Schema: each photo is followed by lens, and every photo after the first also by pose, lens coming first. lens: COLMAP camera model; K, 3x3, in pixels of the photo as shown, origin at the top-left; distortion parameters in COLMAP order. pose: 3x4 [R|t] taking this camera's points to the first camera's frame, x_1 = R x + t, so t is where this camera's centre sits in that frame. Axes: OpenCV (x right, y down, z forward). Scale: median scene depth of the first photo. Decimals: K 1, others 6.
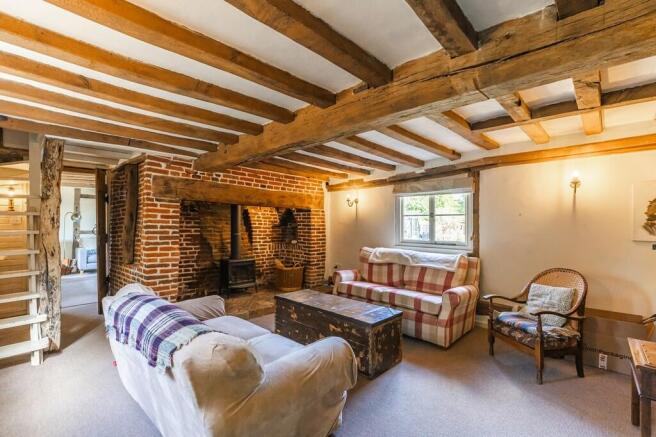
lens RADIAL K [[293.4, 0, 327.7], [0, 293.4, 222.4], [0, 0, 1]] dist [0.008225, -0.001513]
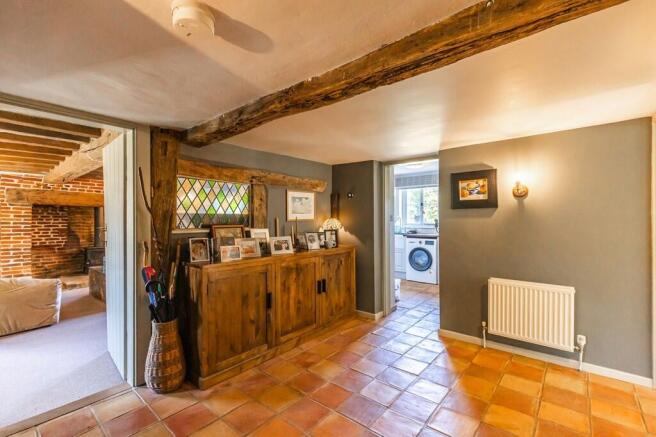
lens RADIAL K [[293.4, 0, 328.3], [0, 293.4, 218.1], [0, 0, 1]] dist [0.008225, -0.001513]
pose [[0.998619, -0.007553, 0.051997, 0.894513], [0.007354, 0.999965, 0.004022, -0.003923], [-0.052026, -0.003634, 0.998639, -0.533148]]
